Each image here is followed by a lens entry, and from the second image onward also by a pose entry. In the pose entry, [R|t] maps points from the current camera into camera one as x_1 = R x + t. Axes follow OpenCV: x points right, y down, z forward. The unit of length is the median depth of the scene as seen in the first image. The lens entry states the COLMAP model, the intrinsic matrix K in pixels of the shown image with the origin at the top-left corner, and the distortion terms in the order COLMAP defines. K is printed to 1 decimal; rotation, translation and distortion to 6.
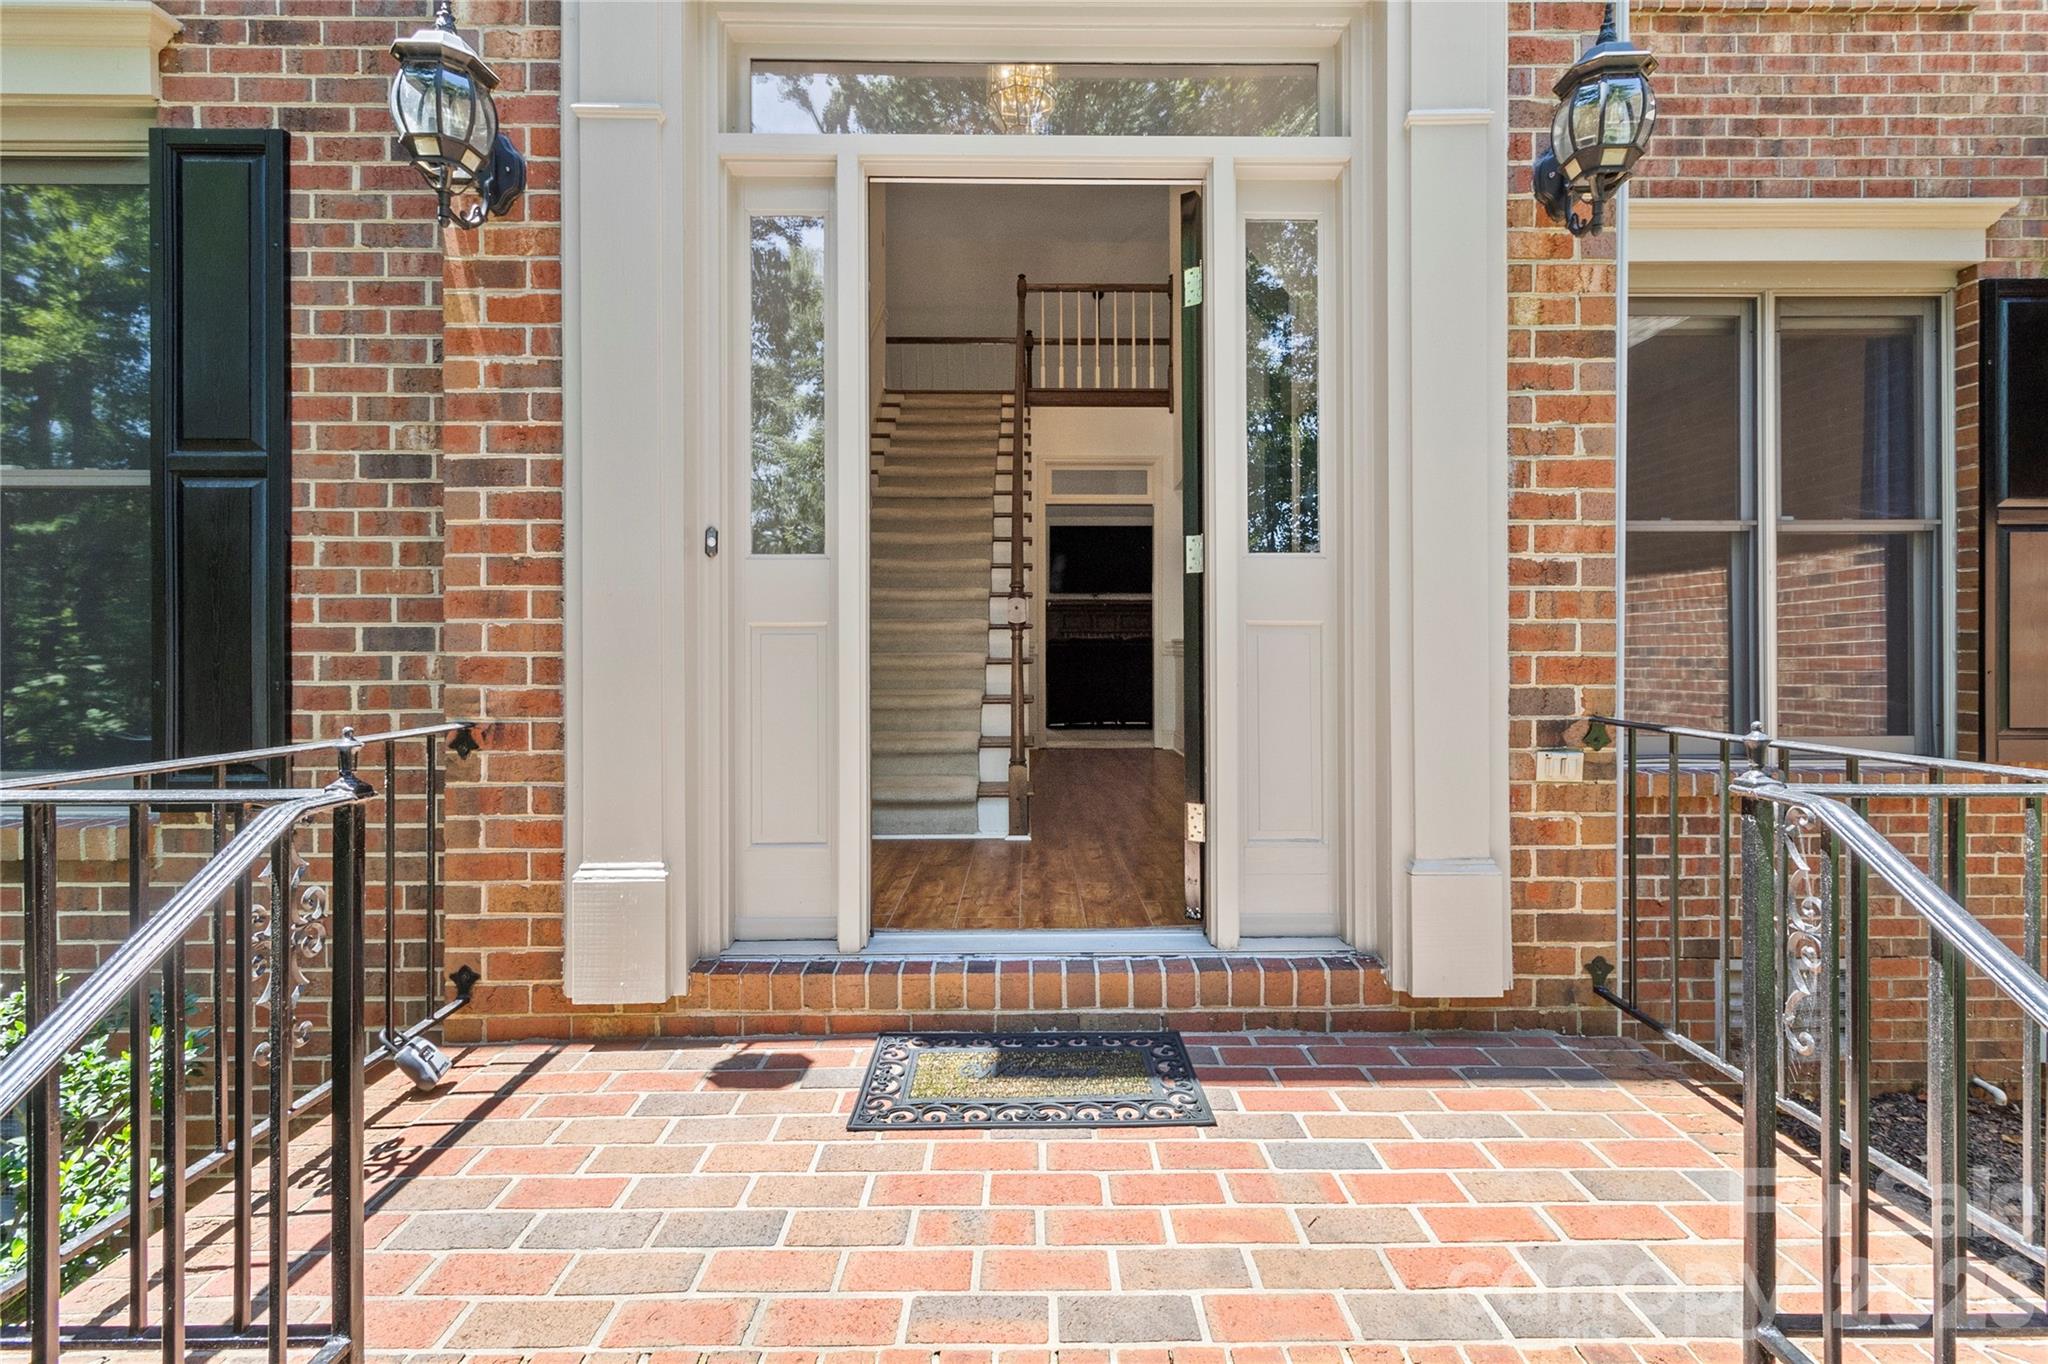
lens RADIAL K [[931.4, 0, 1033.3], [0, 931.4, 654.2], [0, 0, 1]] dist [0.002044, 0.000791]
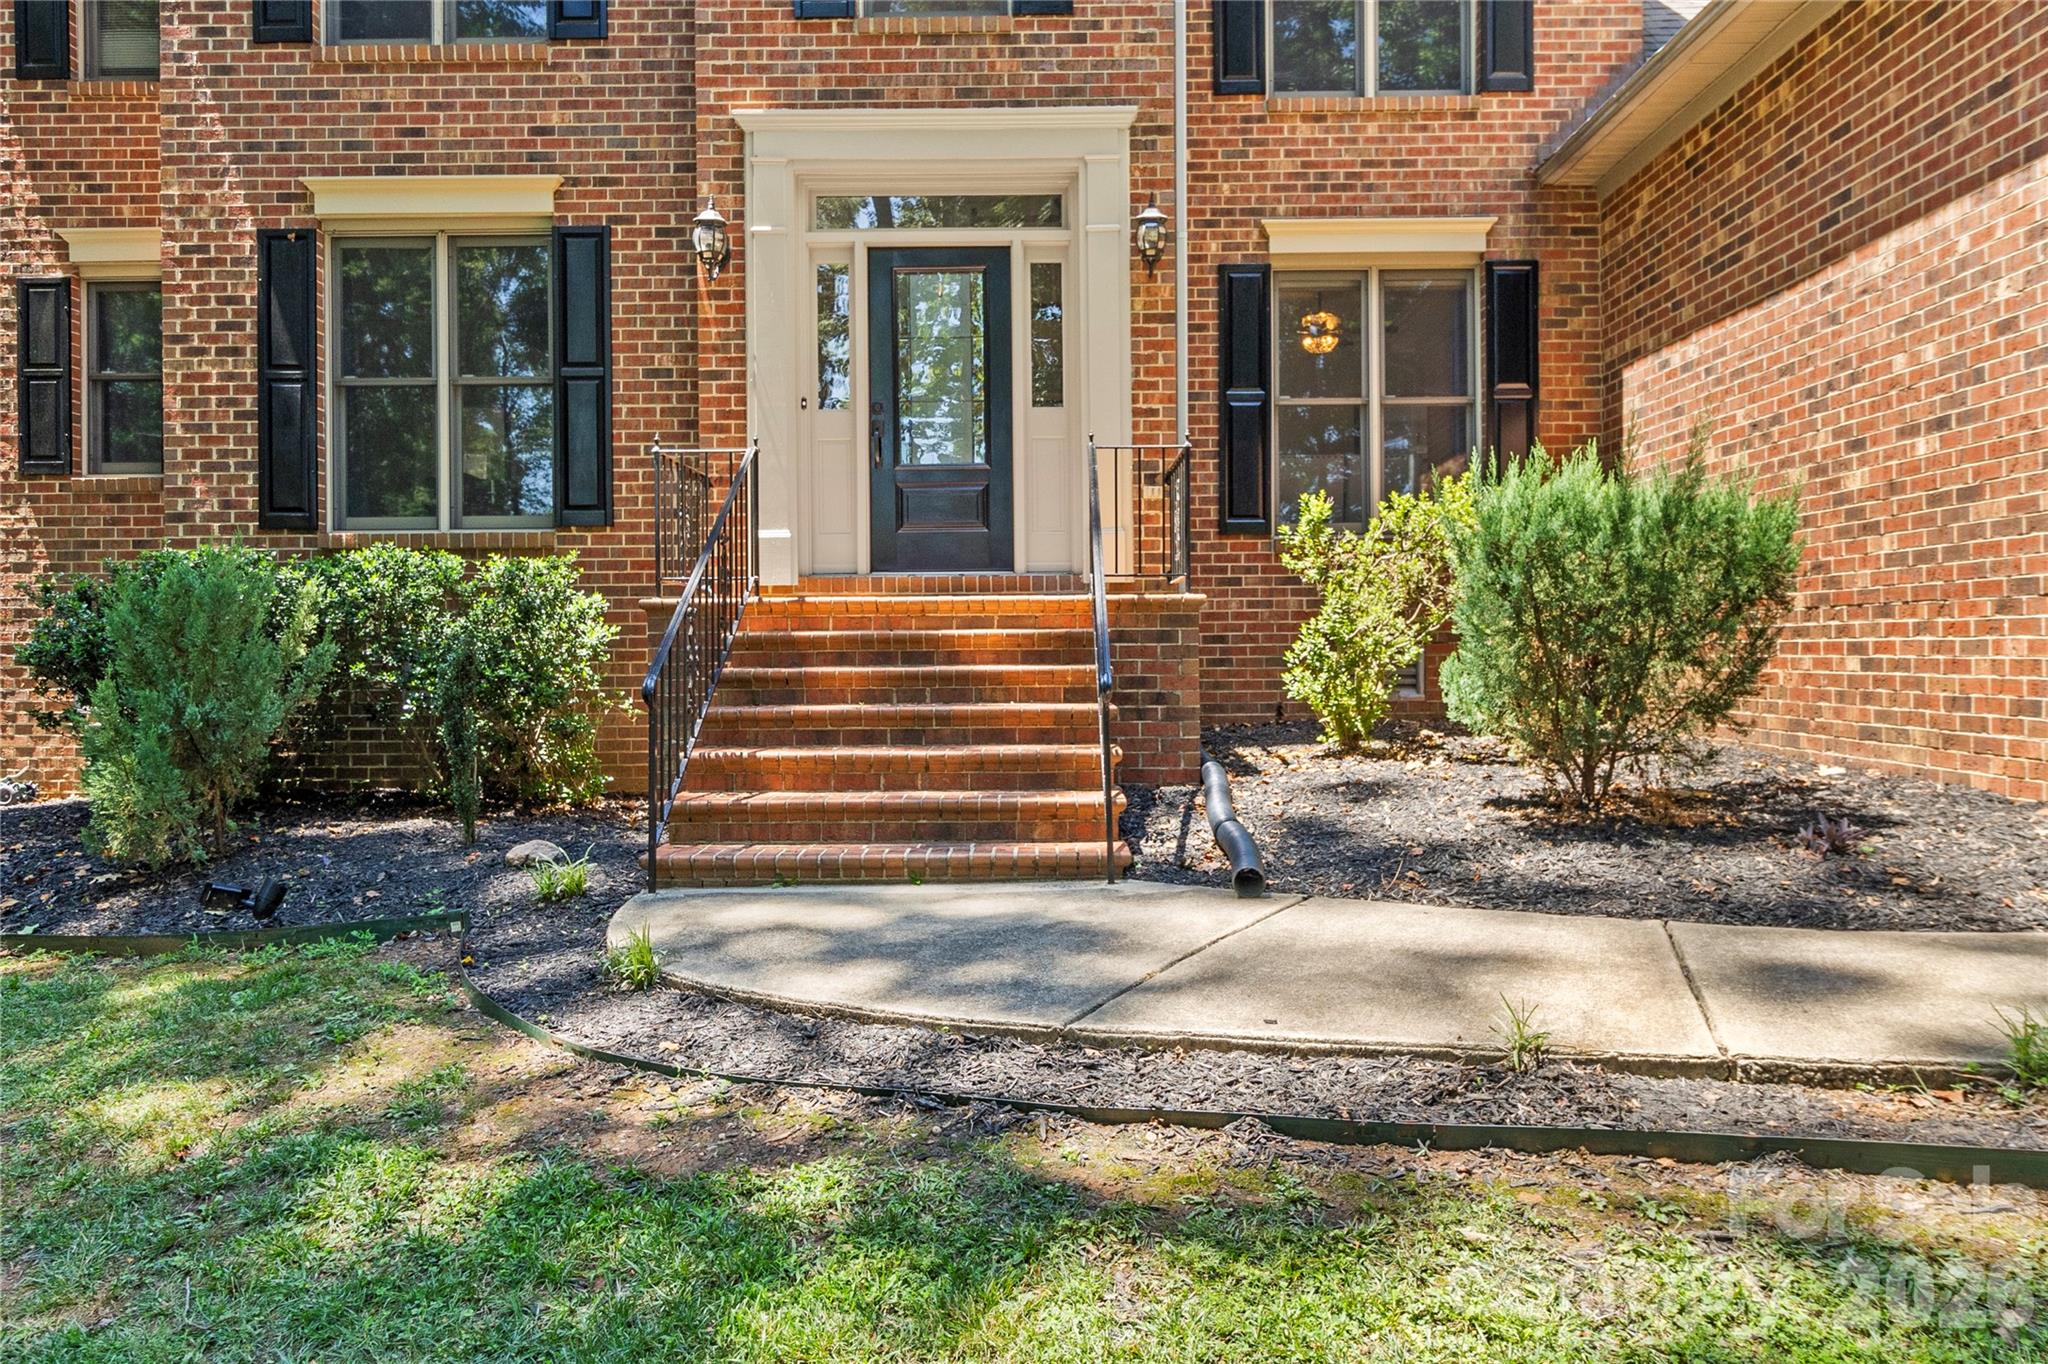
lens RADIAL K [[1421.6, 0, 1034.5], [0, 1421.6, 673.3], [0, 0, 1]] dist [-0.003423, -0.001313]
pose [[0.999849, -0.005403, -0.016546, 0.280016], [0.005575, 0.999931, 0.010372, 0.493887], [0.016489, -0.010462, 0.999809, -2.431245]]
